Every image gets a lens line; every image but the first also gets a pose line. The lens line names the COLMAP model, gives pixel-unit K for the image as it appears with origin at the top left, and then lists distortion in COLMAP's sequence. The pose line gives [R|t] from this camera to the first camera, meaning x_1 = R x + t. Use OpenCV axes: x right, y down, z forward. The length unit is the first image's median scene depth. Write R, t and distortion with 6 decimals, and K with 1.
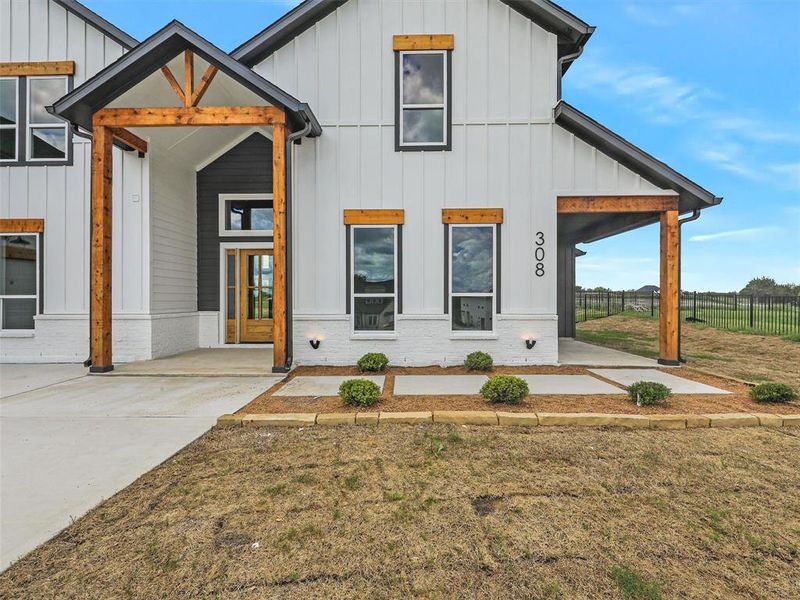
lens RADIAL K [[371.7, 0, 404.1], [0, 371.7, 299.2], [0, 0, 1]] dist [0.000940, 0.000095]
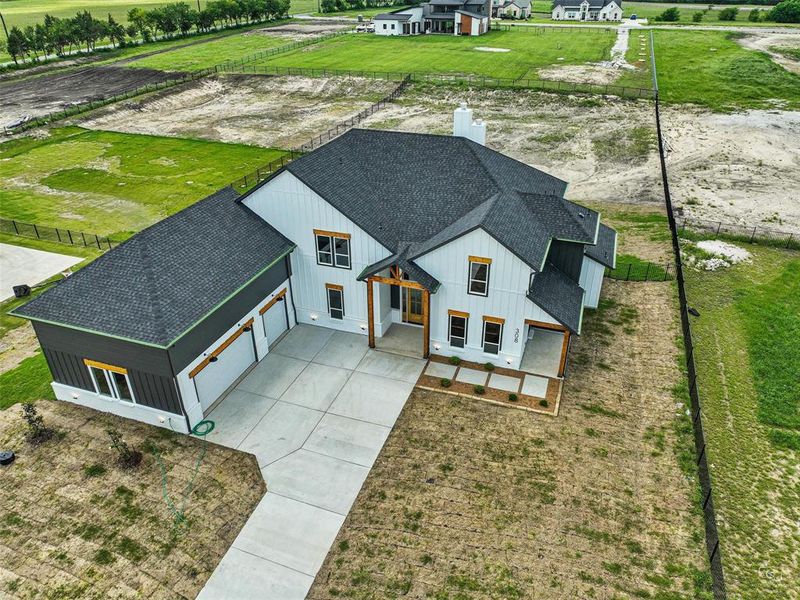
lens RADIAL K [[573.2, 0, 399.2], [0, 573.2, 299.9], [0, 0, 1]] dist [0.003533, 0.000729]
pose [[0.944479, 0.156084, -0.289132, 0.715268], [0.011677, 0.863465, 0.504273, -2.442366], [0.328365, -0.479651, 0.813702, -2.547095]]
